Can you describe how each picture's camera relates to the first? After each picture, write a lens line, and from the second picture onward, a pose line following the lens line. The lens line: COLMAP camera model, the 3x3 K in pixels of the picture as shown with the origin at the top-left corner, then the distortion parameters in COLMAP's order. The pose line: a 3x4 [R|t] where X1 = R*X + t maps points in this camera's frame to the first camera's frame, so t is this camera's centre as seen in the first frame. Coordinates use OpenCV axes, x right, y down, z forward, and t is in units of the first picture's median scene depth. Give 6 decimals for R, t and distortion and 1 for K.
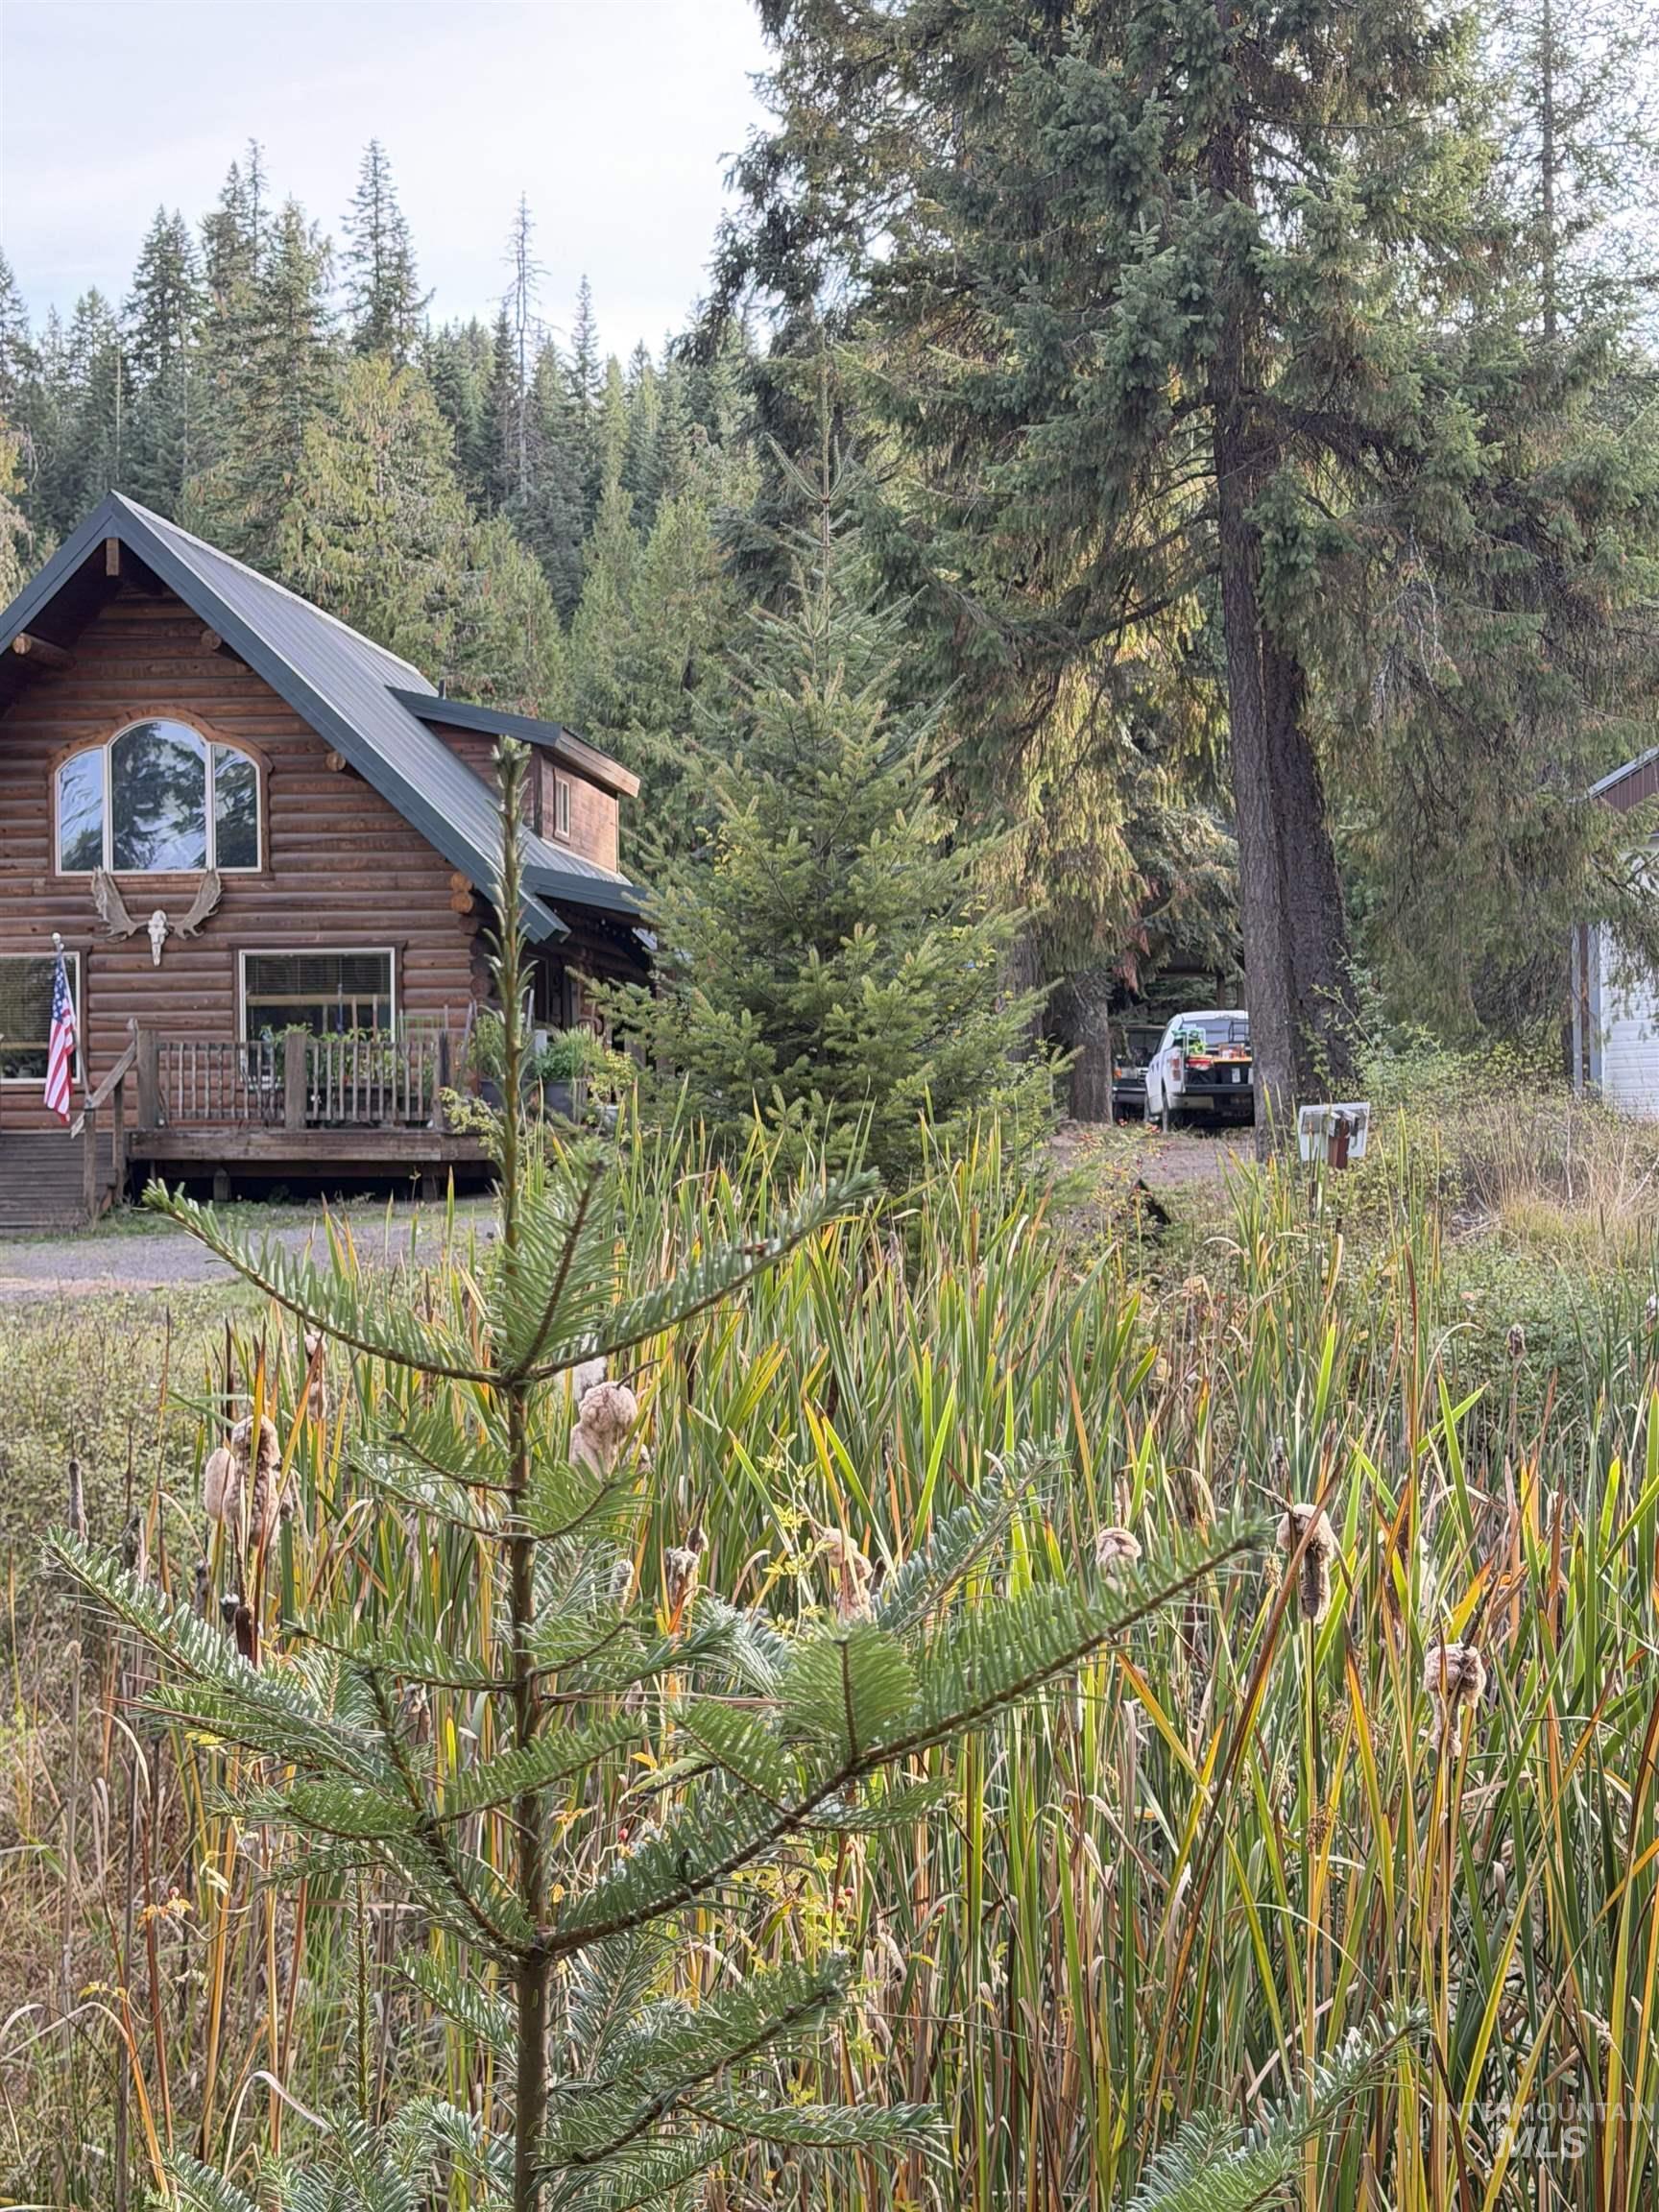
lens RADIAL K [[3348.1, 0, 829.9], [0, 3348.1, 1106.0], [0, 0, 1]] dist [0.007423, 0.000000]
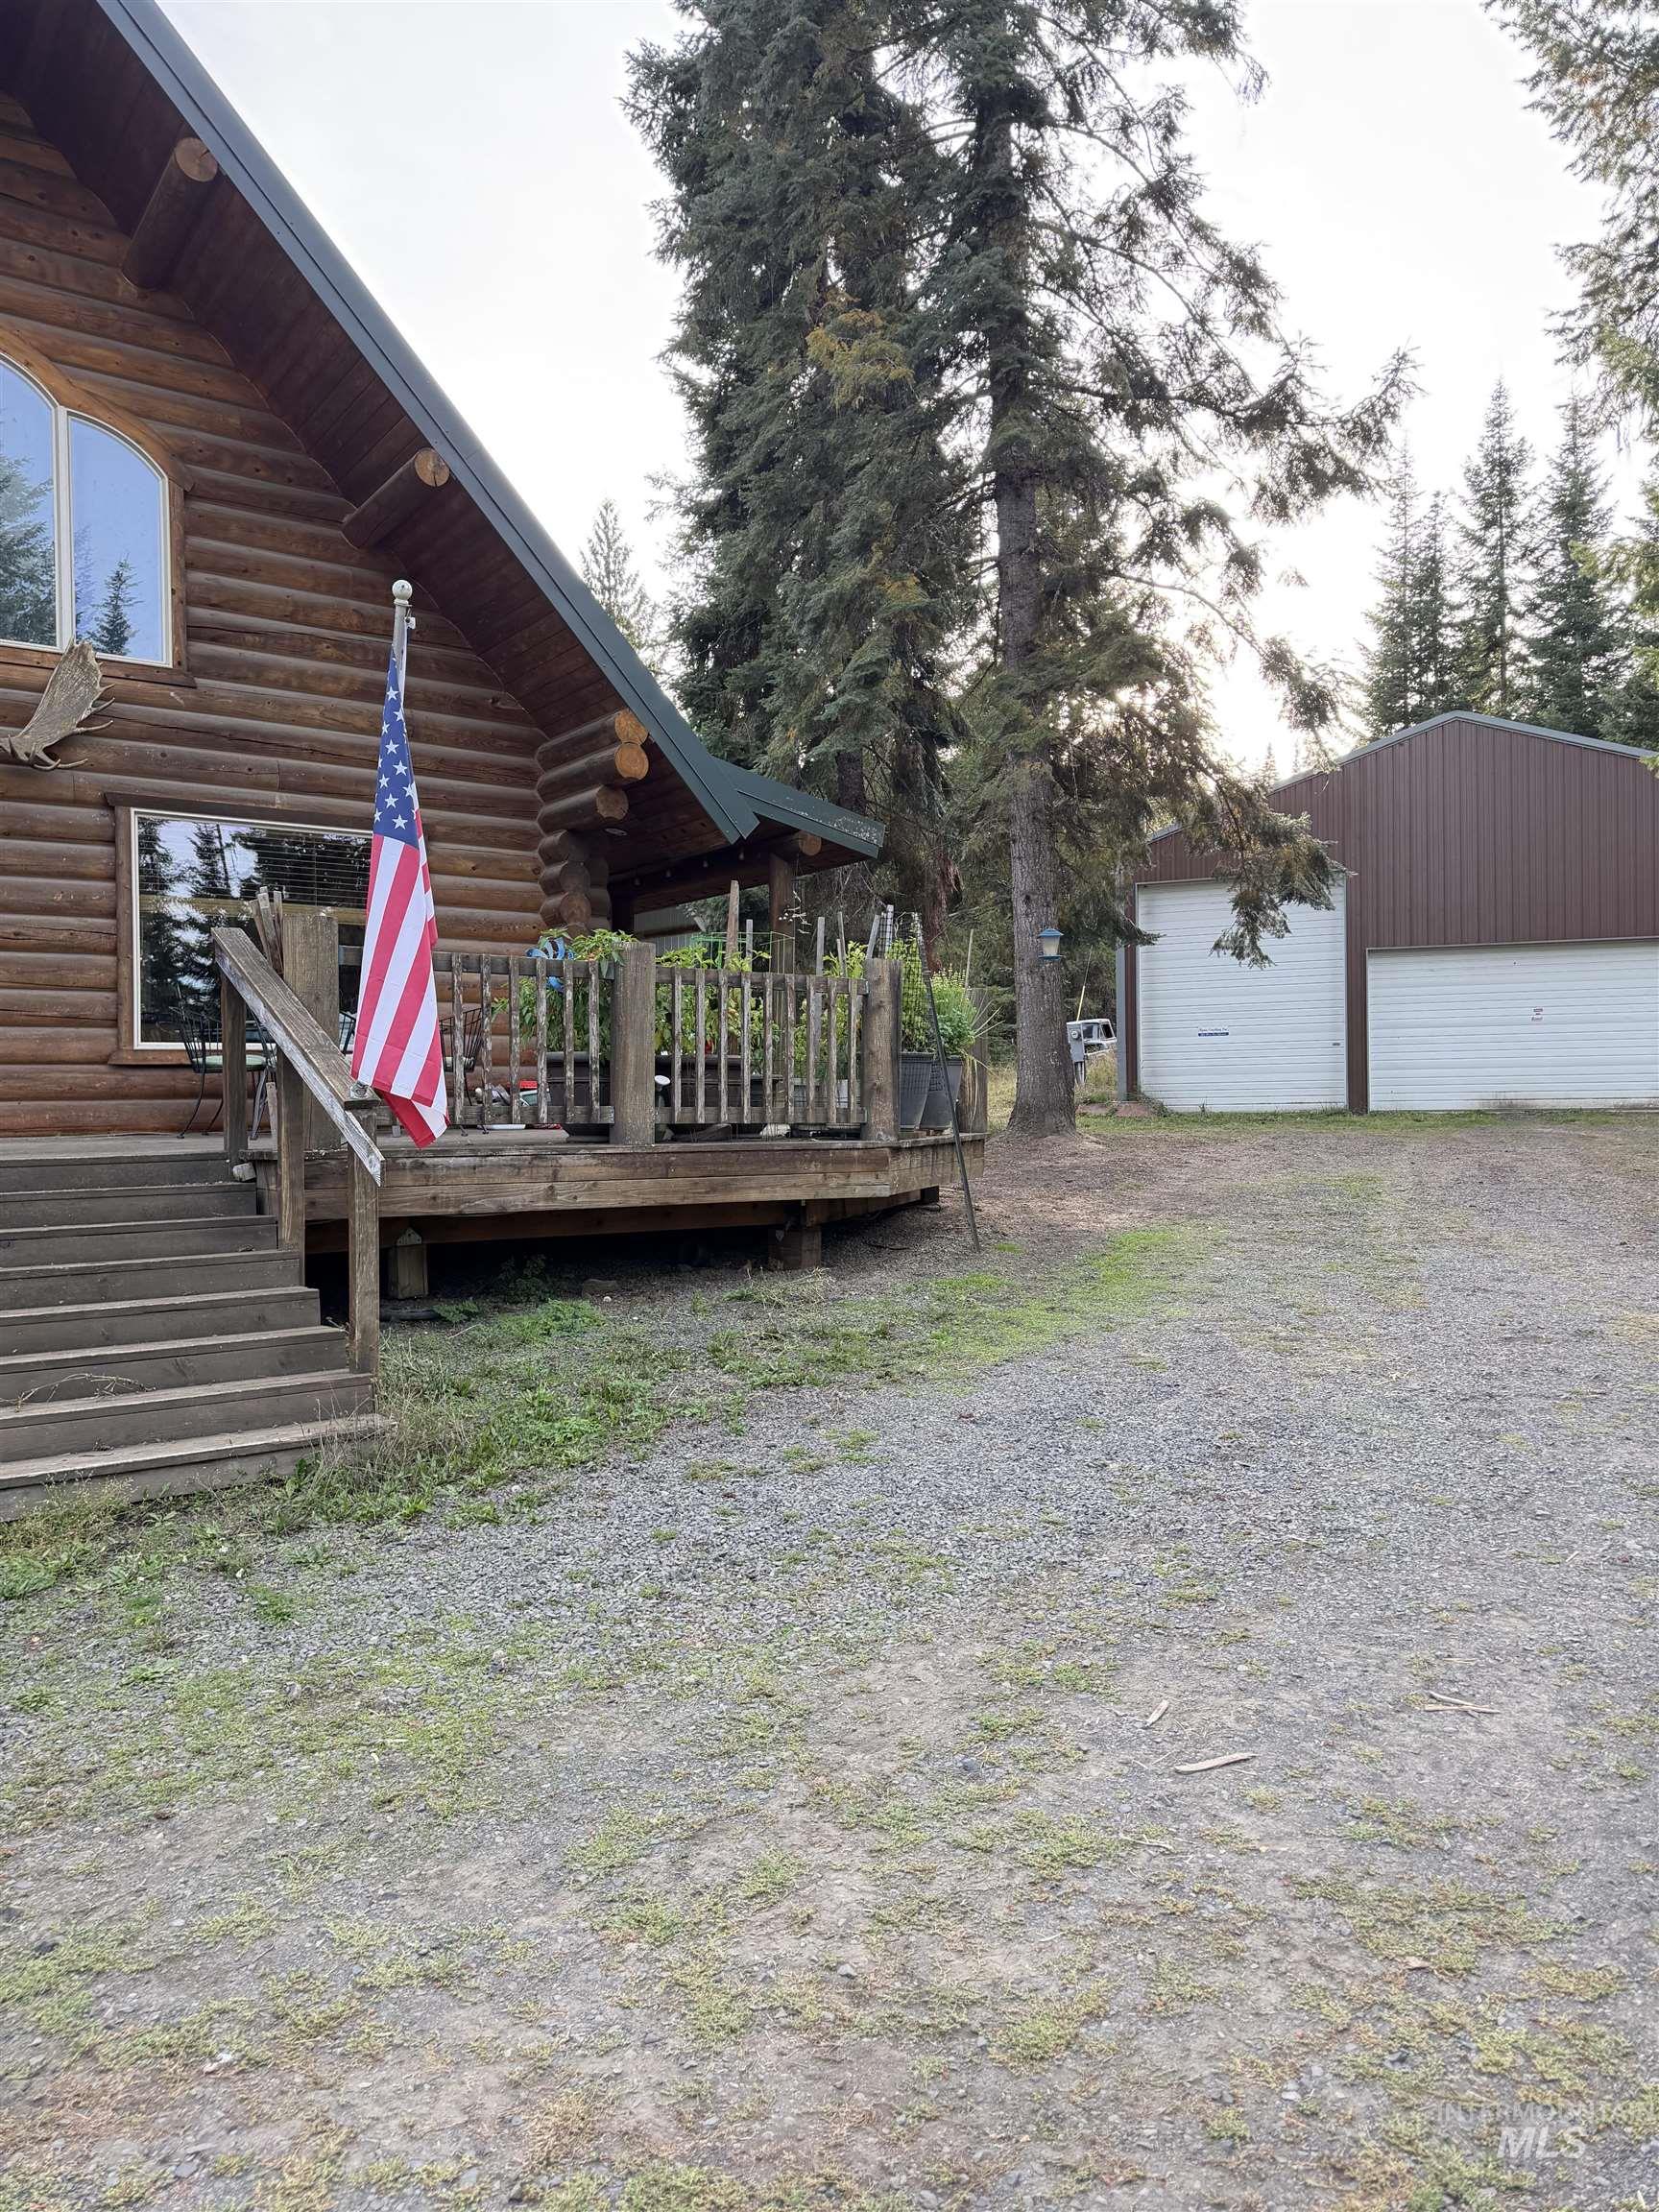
lens RADIAL K [[1578.9, 0, 829.1], [0, 1578.9, 1103.6], [0, 0, 1]] dist [0.000837, 0.000146]
pose [[0.710426, -0.003115, 0.703765, -0.302302], [0.001698, 0.999995, 0.002712, 0.000449], [-0.703770, -0.000732, 0.710428, 0.816424]]
